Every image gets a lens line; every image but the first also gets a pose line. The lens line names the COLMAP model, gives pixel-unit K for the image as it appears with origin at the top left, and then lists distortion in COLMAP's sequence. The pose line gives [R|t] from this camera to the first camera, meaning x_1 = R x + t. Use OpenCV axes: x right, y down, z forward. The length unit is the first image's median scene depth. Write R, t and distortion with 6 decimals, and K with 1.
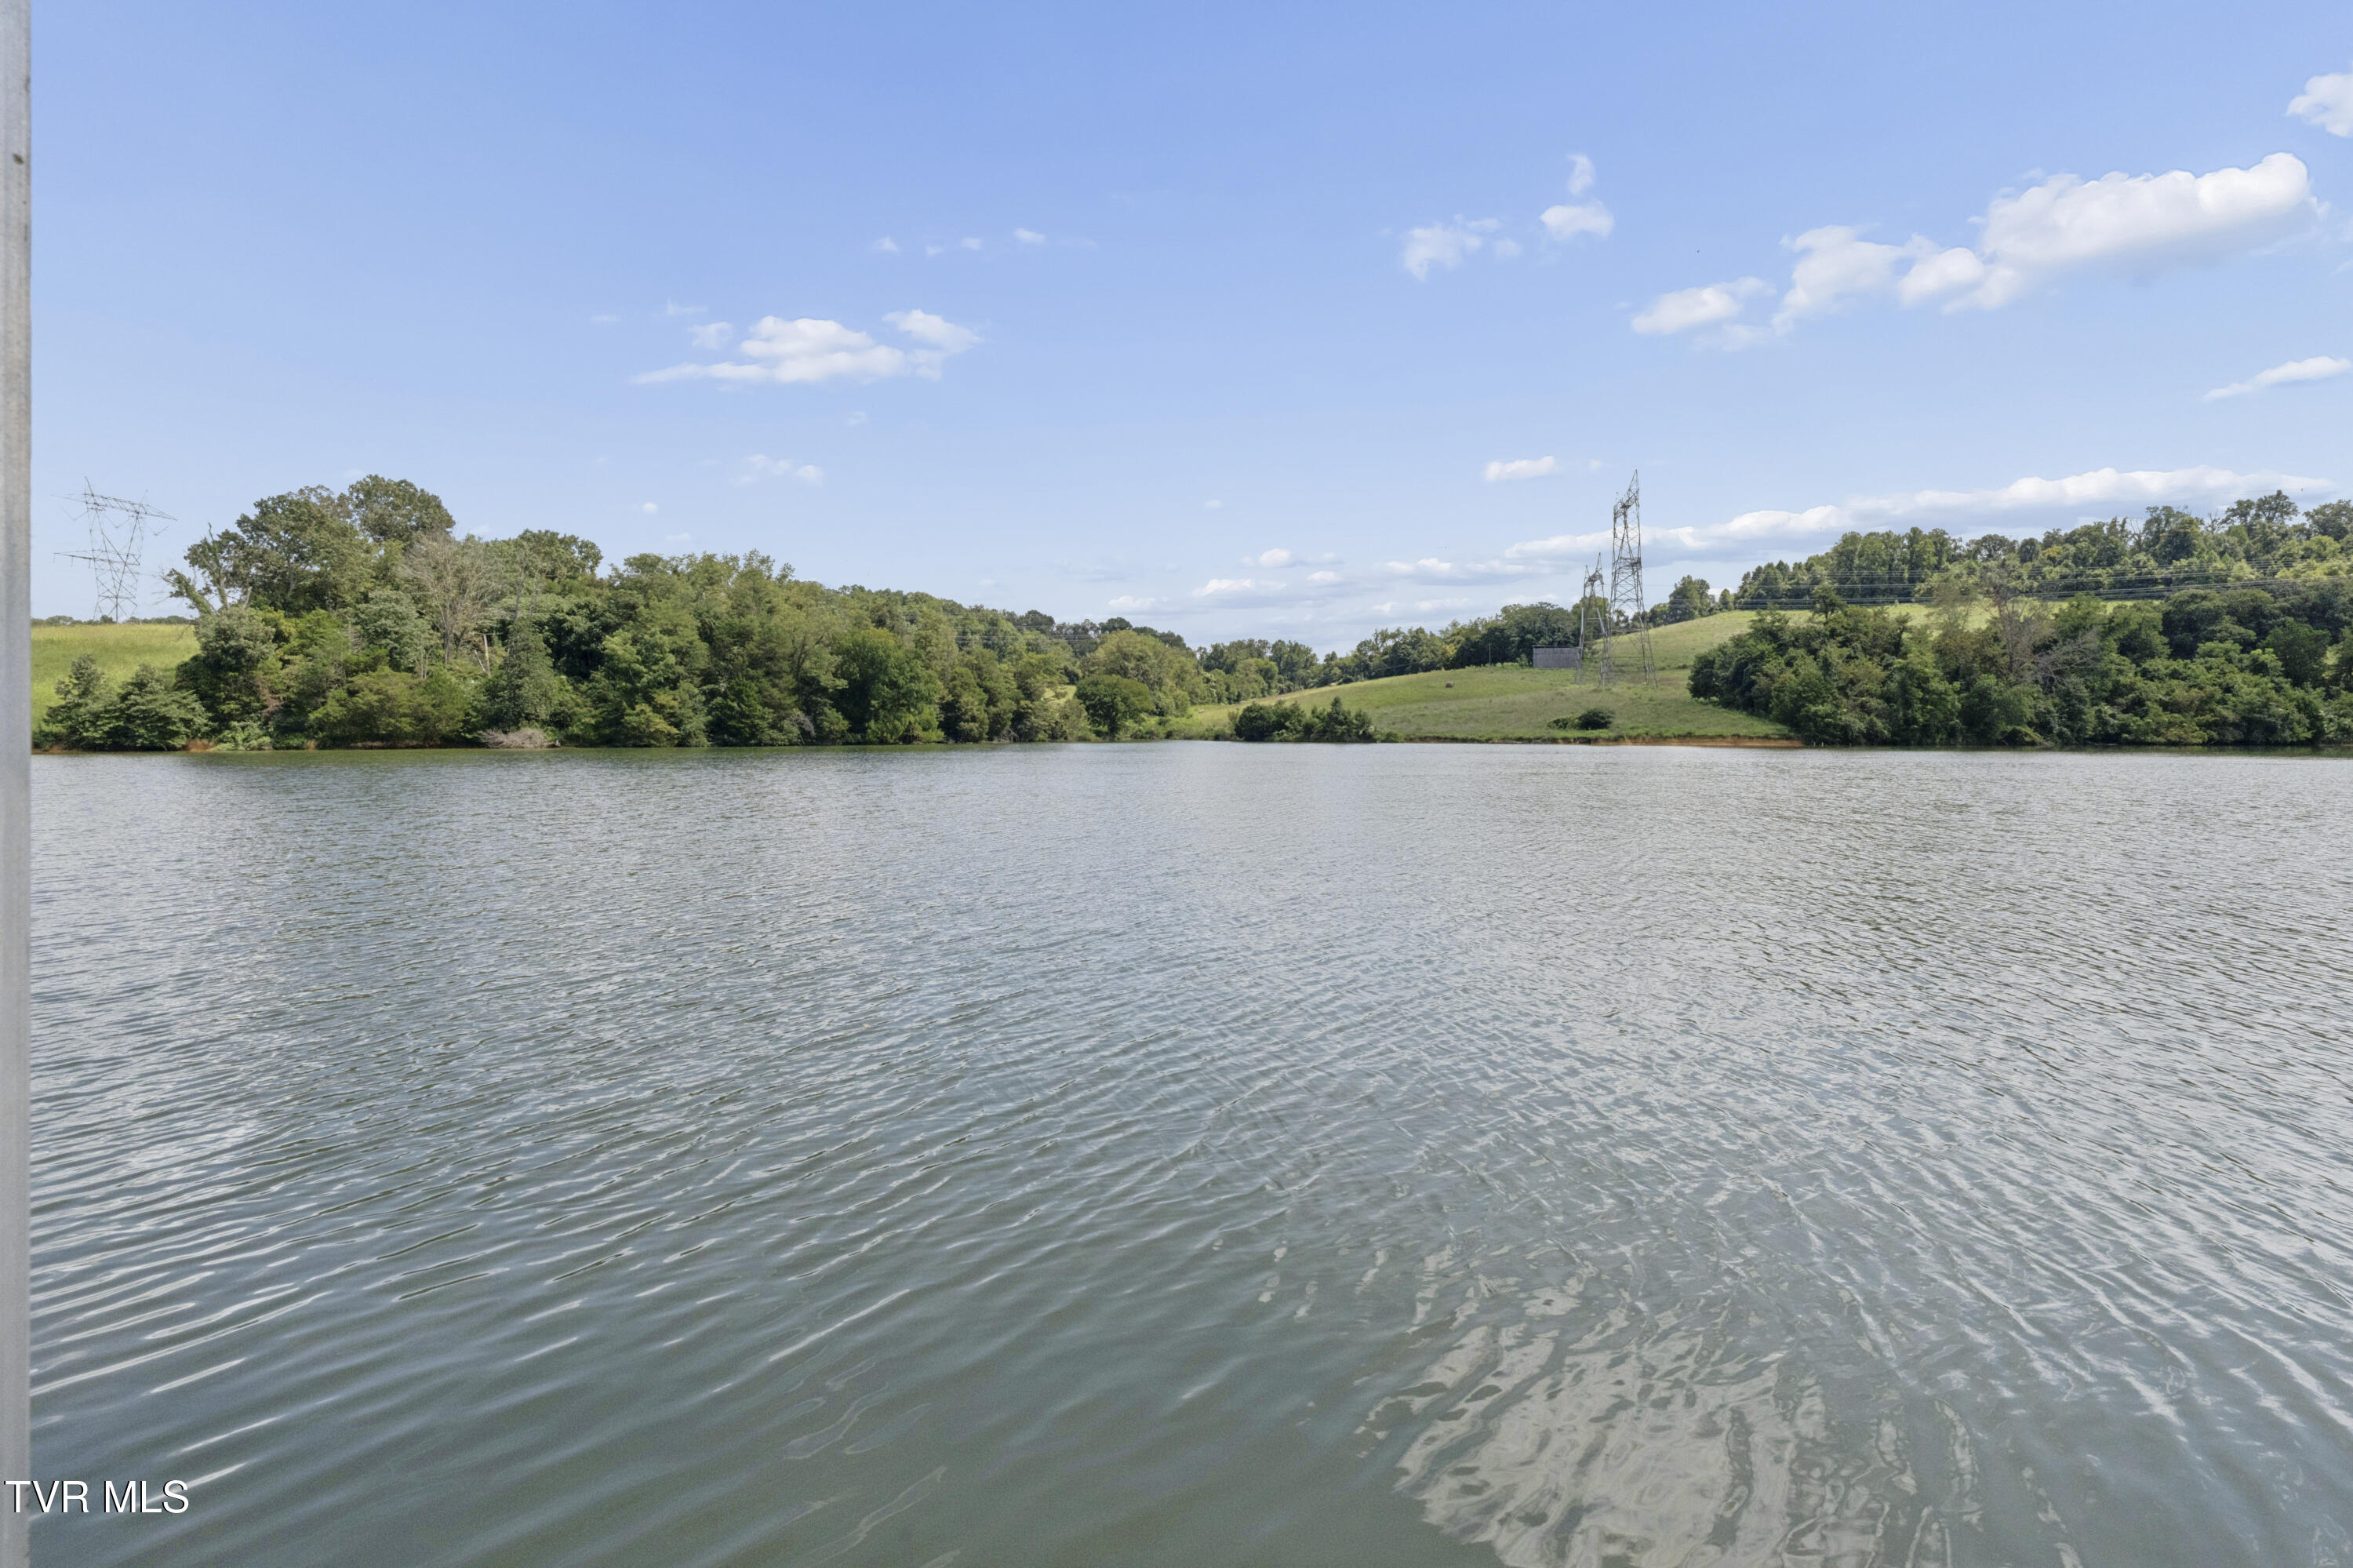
lens RADIAL K [[1179.0, 0, 1185.0], [0, 1179.0, 753.7], [0, 0, 1]] dist [0.000257, 0.001788]
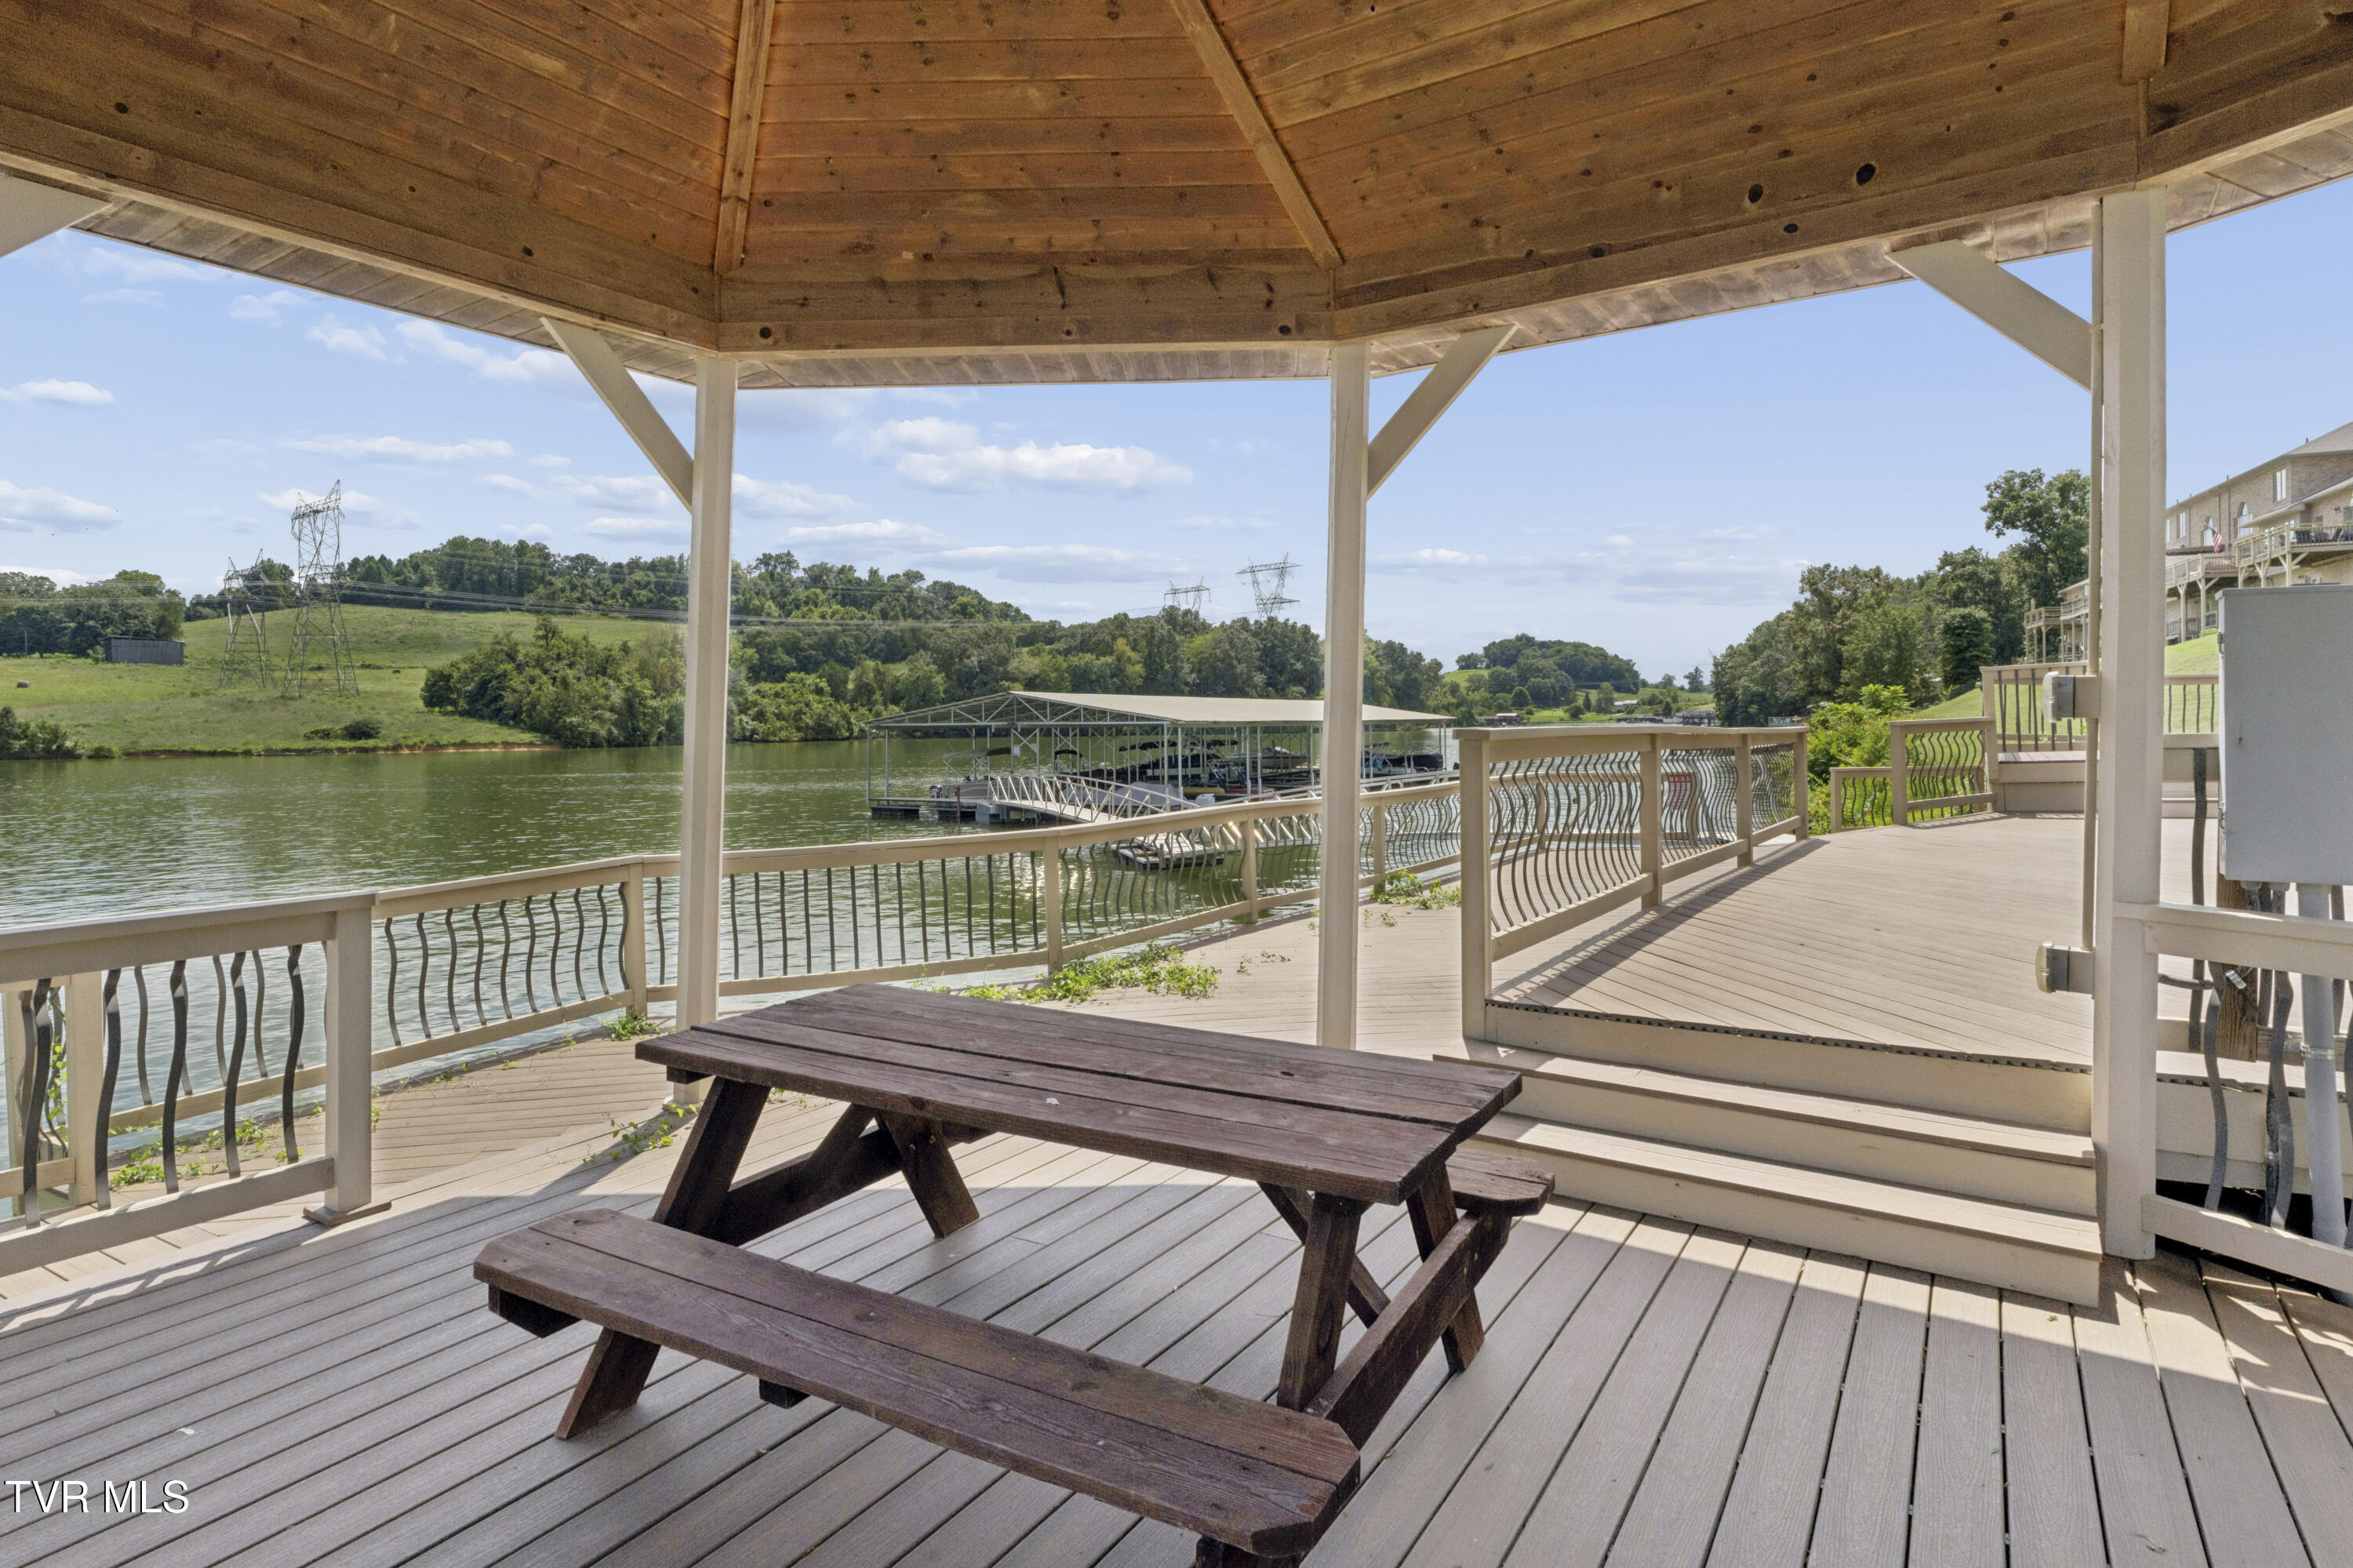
lens RADIAL K [[1228.6, 0, 1218.9], [0, 1228.6, 779.0], [0, 0, 1]] dist [0.001266, 0.000630]
pose [[0.453341, -0.048028, 0.890042, -0.126586], [0.029039, 0.998813, 0.039106, -0.002544], [-0.890864, 0.008118, 0.454197, -0.083522]]
